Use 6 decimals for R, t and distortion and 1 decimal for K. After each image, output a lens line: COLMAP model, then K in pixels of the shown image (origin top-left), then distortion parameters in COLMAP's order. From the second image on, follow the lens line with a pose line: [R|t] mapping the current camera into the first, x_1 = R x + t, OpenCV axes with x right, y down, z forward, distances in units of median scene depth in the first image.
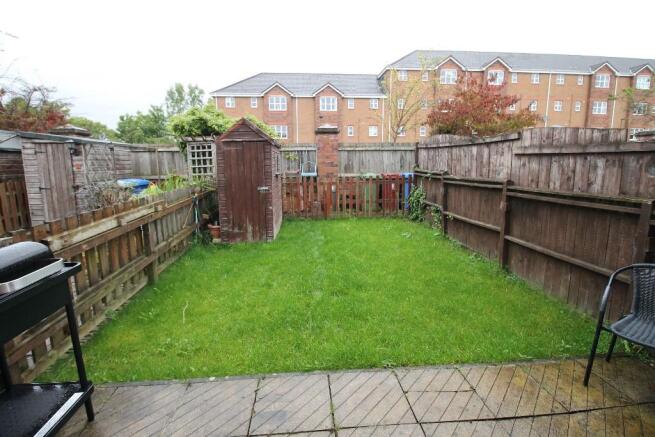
lens RADIAL K [[305.7, 0, 326.6], [0, 305.7, 210.3], [0, 0, 1]] dist [-0.000059, -0.011552]
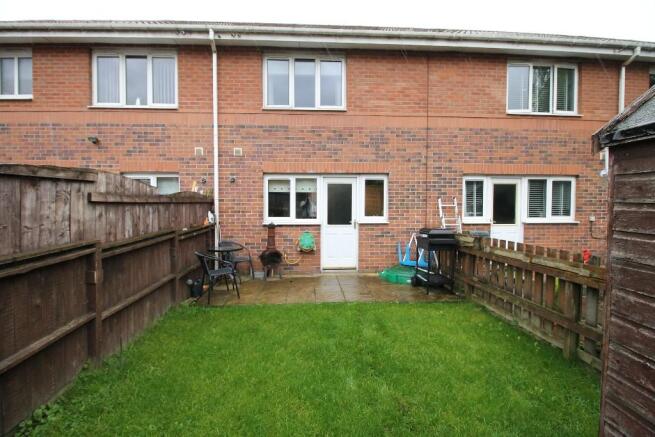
lens RADIAL K [[305.7, 0, 326.6], [0, 305.7, 210.3], [0, 0, 1]] dist [-0.000059, -0.011552]
pose [[-0.999576, -0.000423, 0.029113, 0.049761], [0.005028, 0.982361, 0.186925, -0.323236], [-0.028679, 0.186992, -0.981943, 1.845300]]
